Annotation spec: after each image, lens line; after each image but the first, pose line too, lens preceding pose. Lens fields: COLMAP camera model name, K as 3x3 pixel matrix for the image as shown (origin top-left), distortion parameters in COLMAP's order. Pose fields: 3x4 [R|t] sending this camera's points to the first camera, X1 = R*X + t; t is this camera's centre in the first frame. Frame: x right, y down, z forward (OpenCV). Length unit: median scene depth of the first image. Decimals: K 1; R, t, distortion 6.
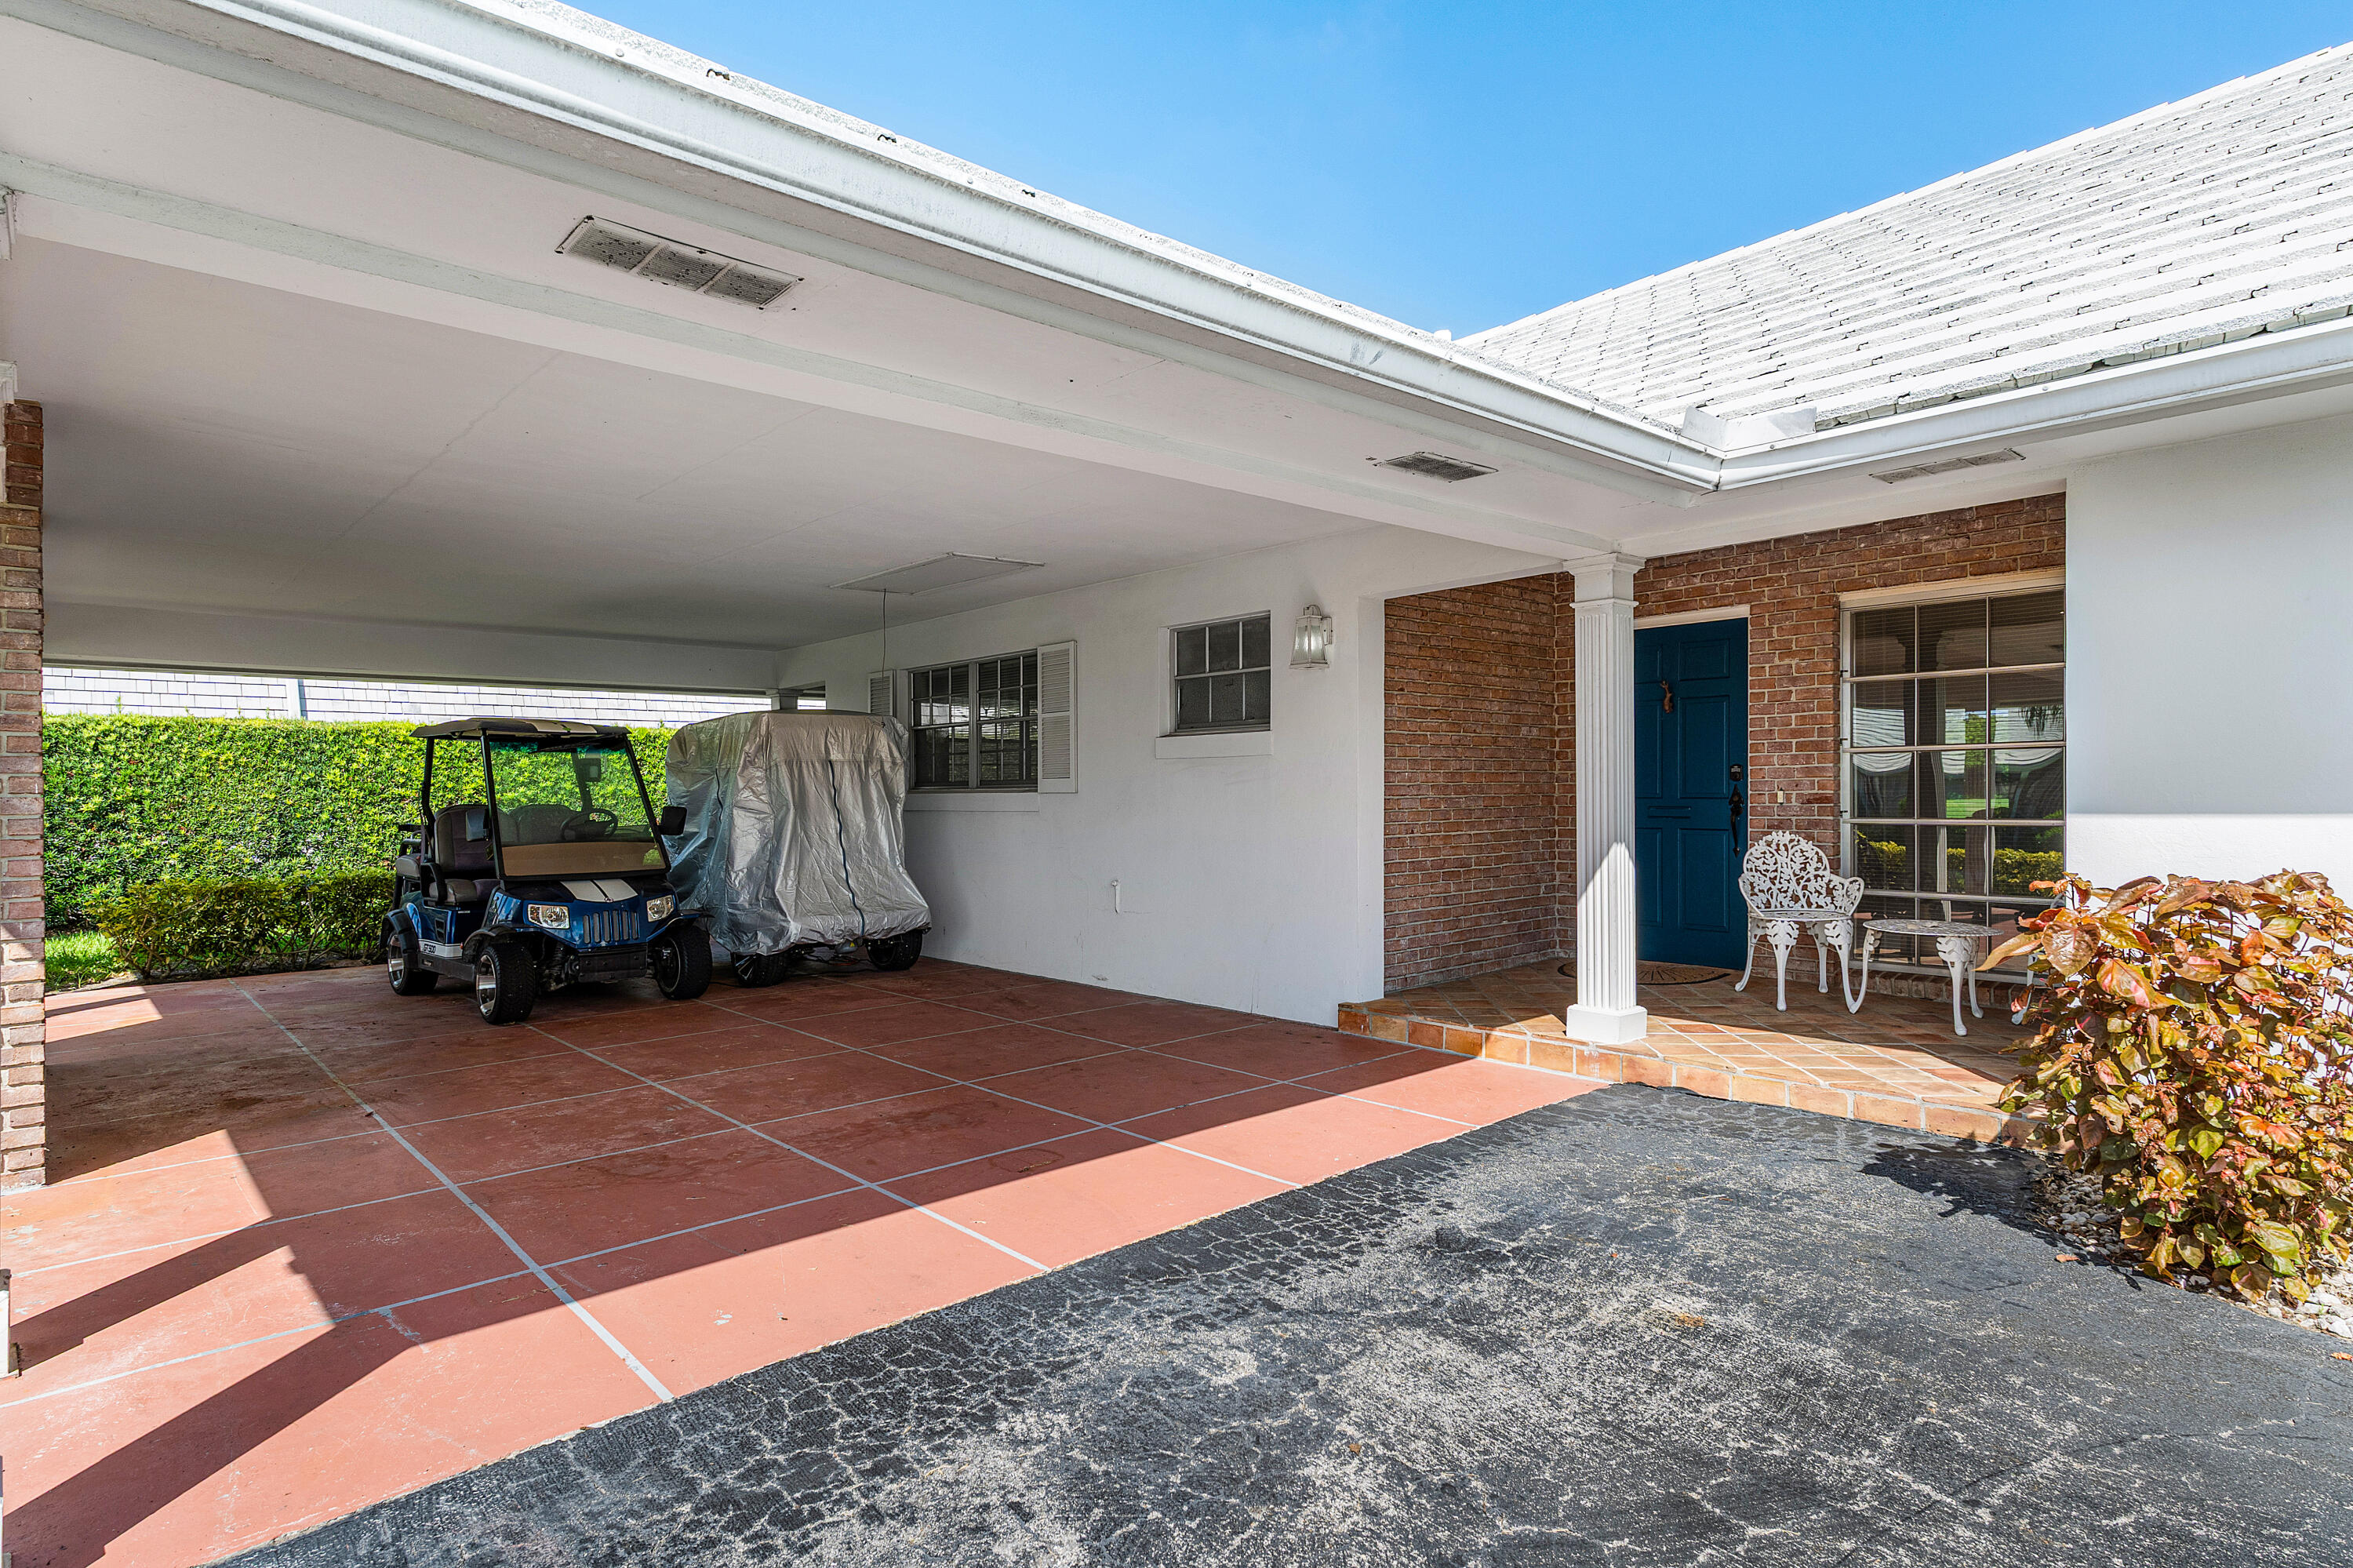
lens RADIAL K [[1244.8, 0, 1203.6], [0, 1244.8, 781.9], [0, 0, 1]] dist [0.020132, 0.000846]
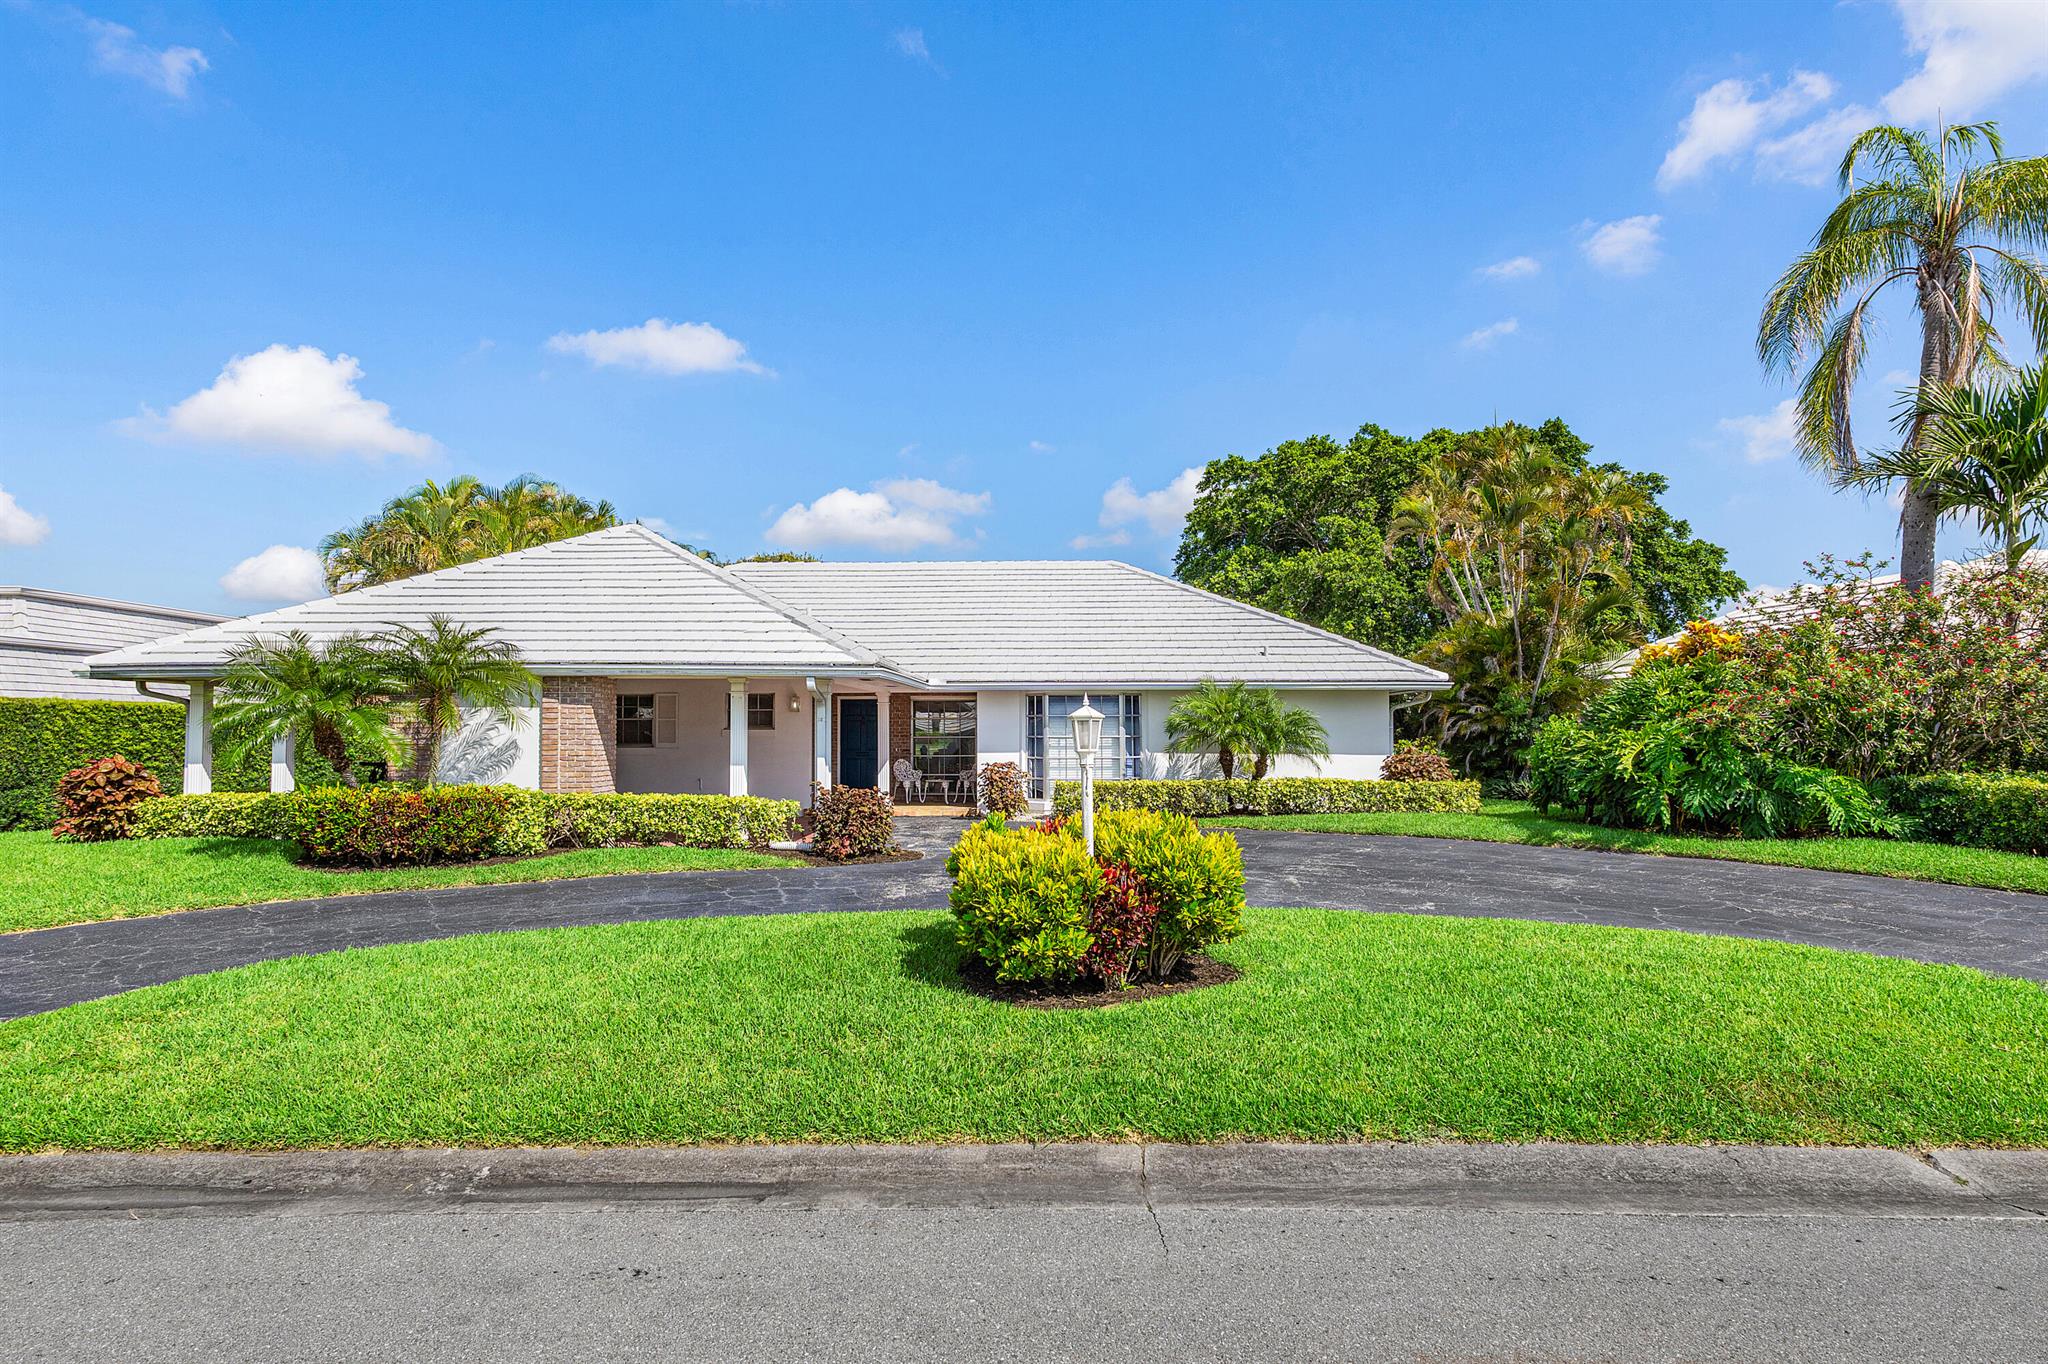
lens RADIAL K [[1102.7, 0, 1024.0], [0, 1102.7, 682.0], [0, 0, 1]] dist [-0.000206, 0.000416]
pose [[0.690929, 0.046583, 0.721421, -2.159494], [-0.013578, 0.998582, -0.051476, -0.034891], [-0.722796, 0.025770, 0.690581, -2.009702]]
